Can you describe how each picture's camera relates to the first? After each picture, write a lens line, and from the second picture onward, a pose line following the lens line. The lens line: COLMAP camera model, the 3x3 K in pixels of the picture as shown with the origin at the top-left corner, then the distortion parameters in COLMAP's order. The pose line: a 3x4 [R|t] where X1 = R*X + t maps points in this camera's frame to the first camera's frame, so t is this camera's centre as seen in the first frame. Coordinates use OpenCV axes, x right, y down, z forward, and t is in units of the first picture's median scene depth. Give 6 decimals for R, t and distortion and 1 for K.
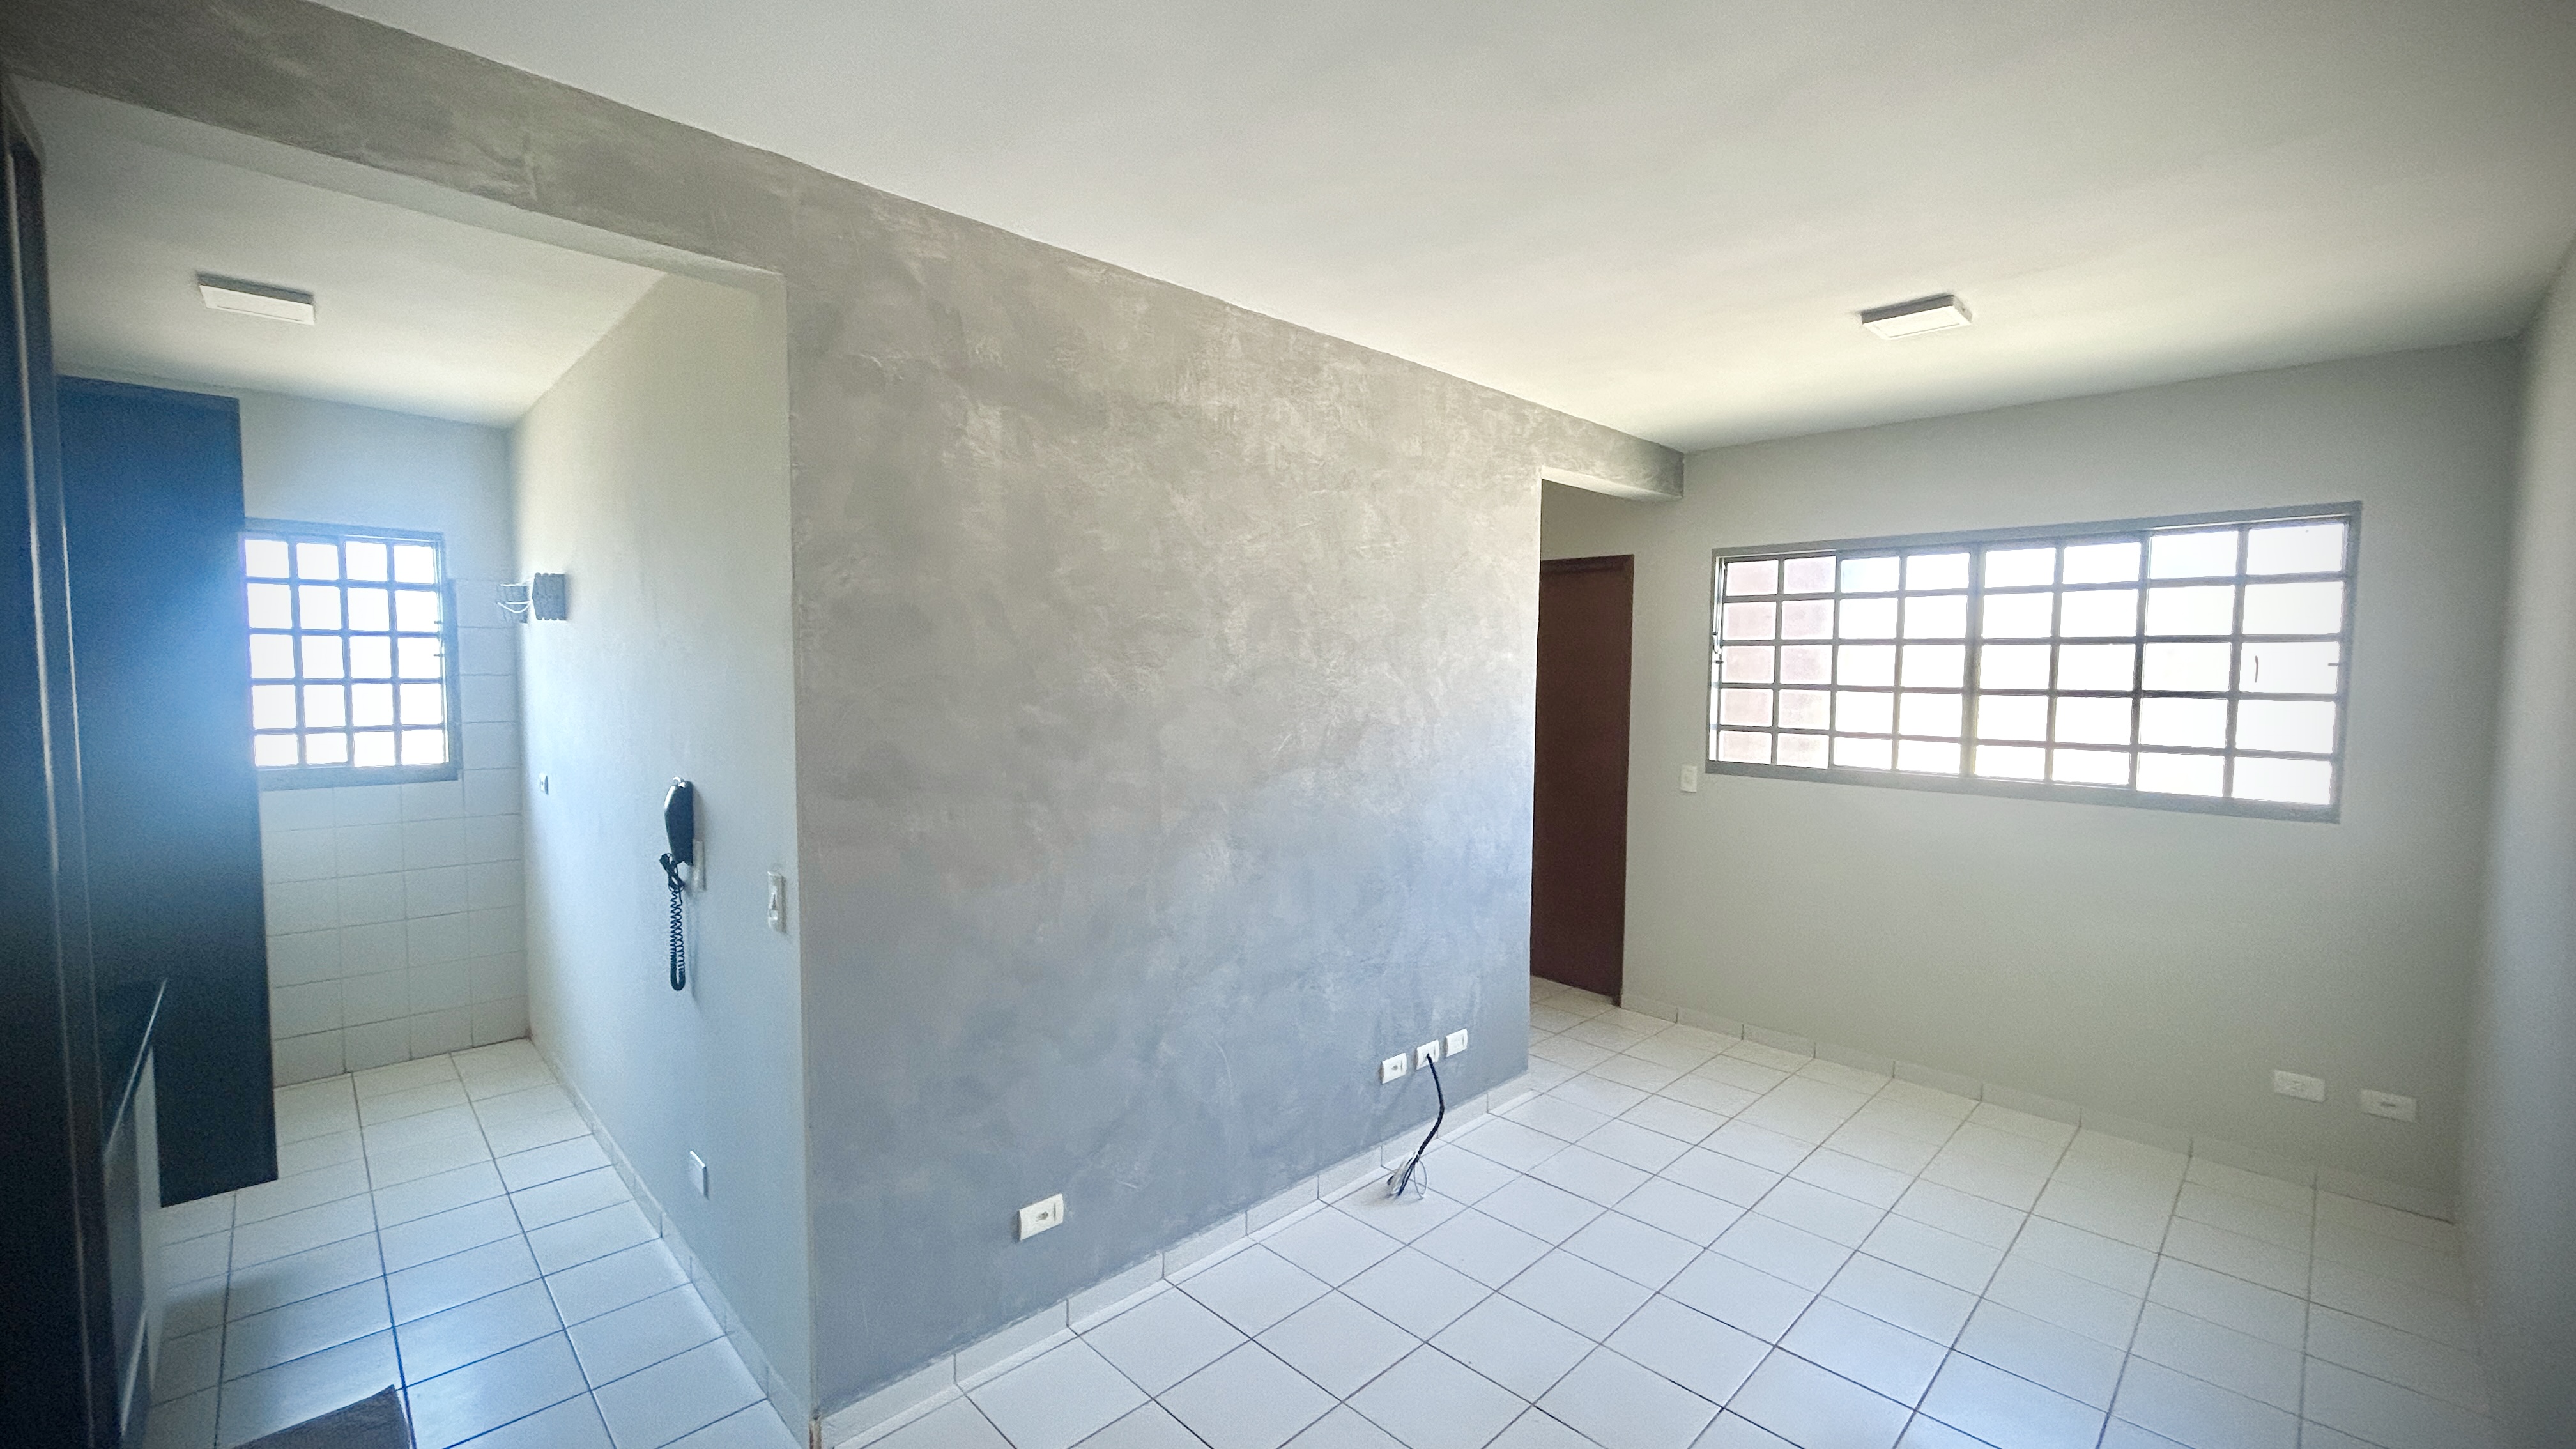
lens RADIAL K [[1036.2, 0, 1288.0], [0, 1036.2, 724.5], [0, 0, 1]] dist [-0.000769, -0.000170]
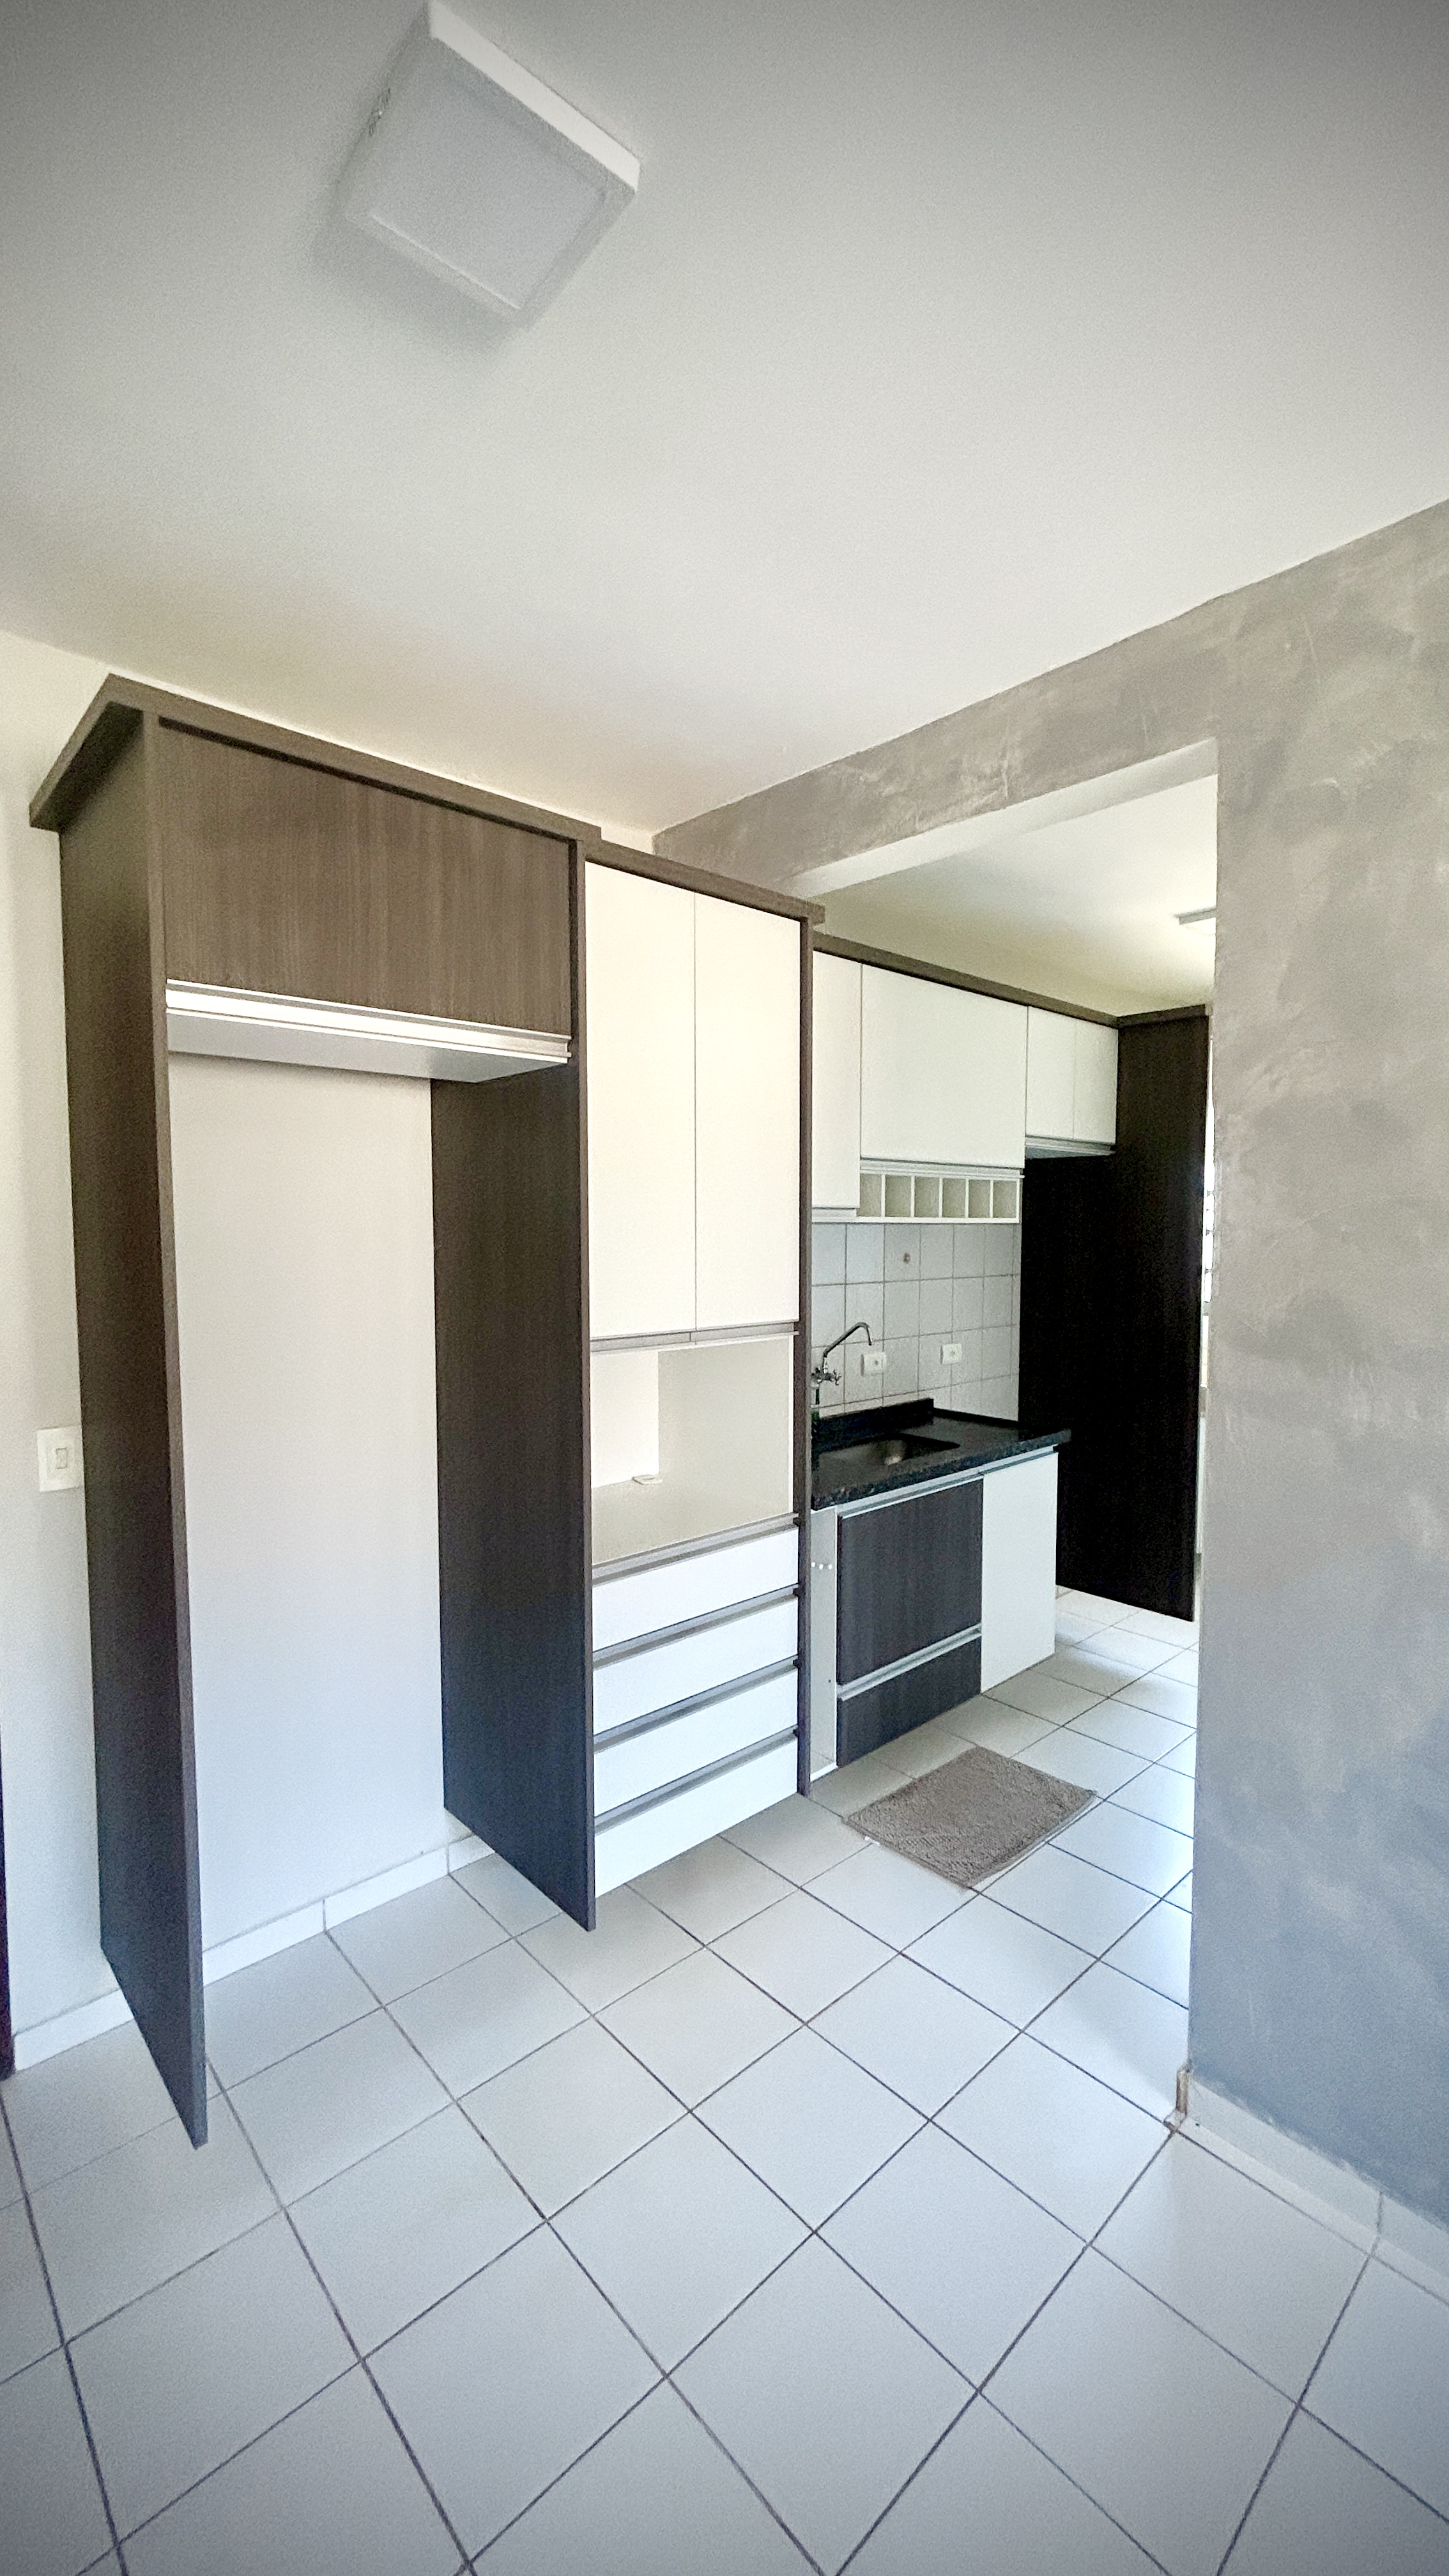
lens RADIAL K [[1036.2, 0, 724.5], [0, 1036.2, 1288.0], [0, 0, 1]] dist [-0.000769, -0.000170]
pose [[-0.034144, 0.051336, -0.998098, 0.267737], [-0.060251, 0.996758, 0.053329, 0.000387], [0.997599, 0.061957, -0.030940, 0.425519]]
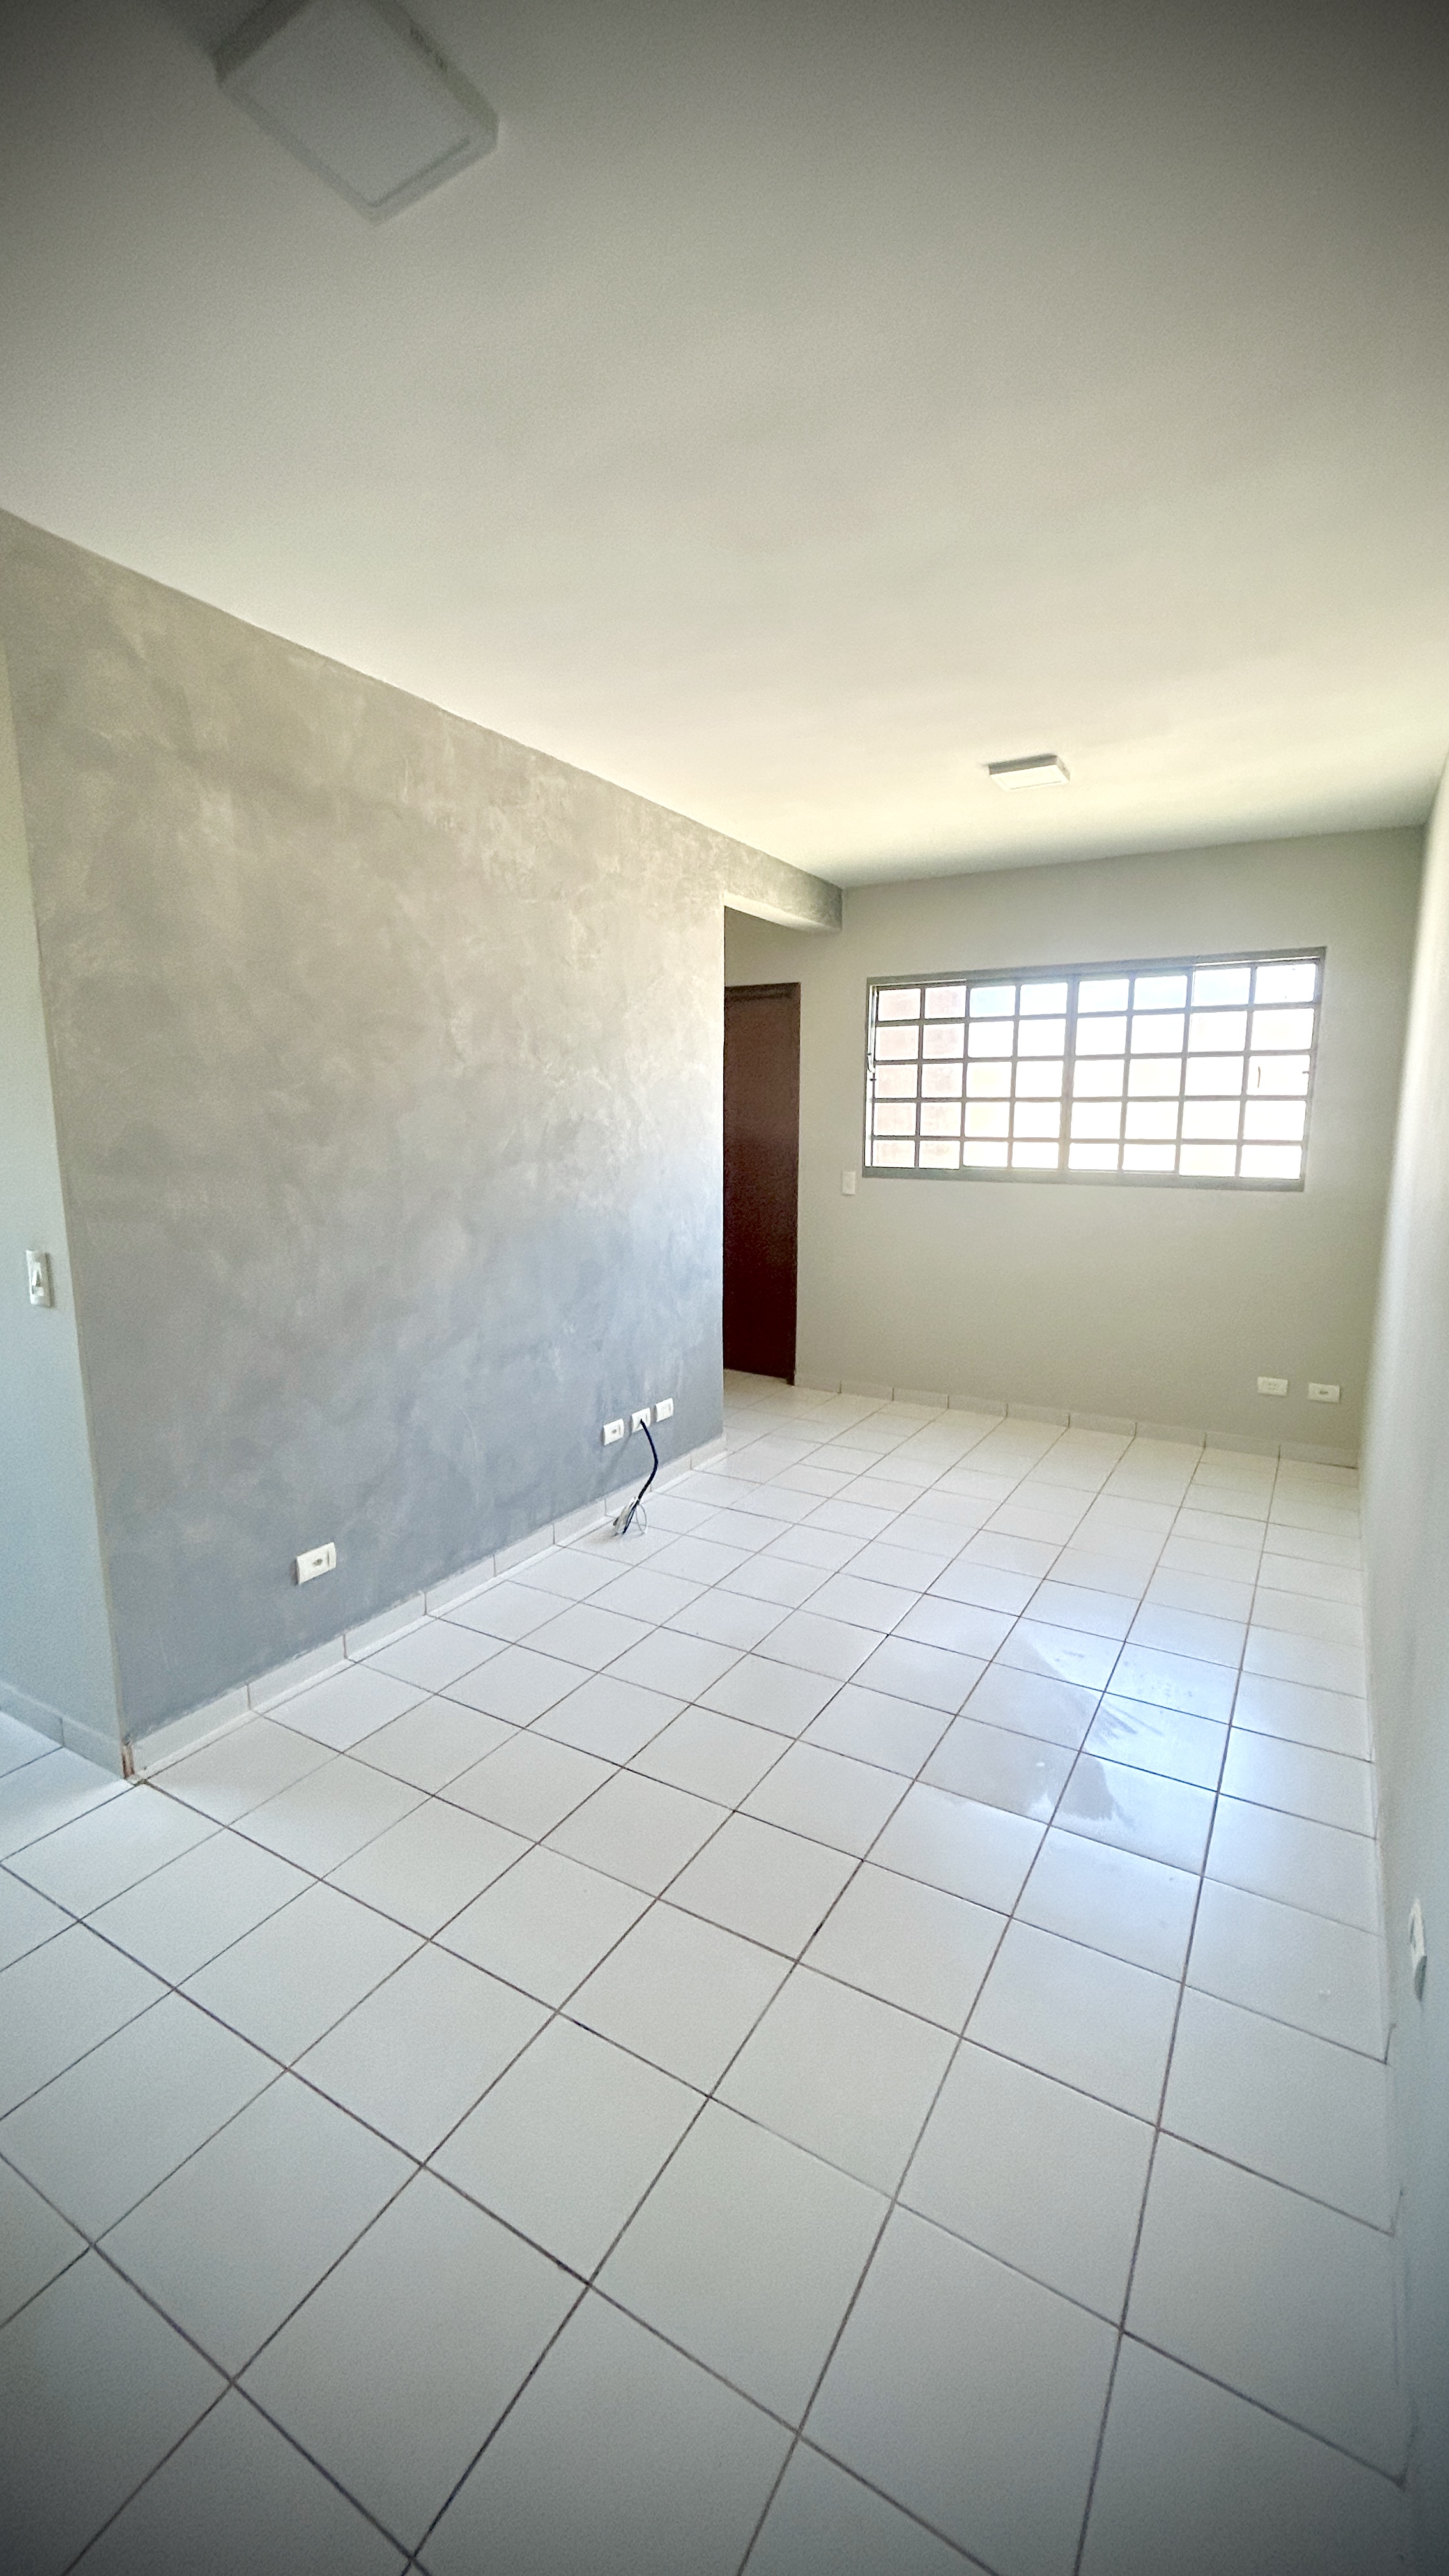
lens RADIAL K [[1036.2, 0, 724.5], [0, 1036.2, 1288.0], [0, 0, 1]] dist [-0.000769, -0.000170]
pose [[0.965340, -0.049529, 0.256253, -0.071380], [0.021305, 0.993506, 0.111767, 0.057028], [-0.260124, -0.102434, 0.960126, -0.121032]]
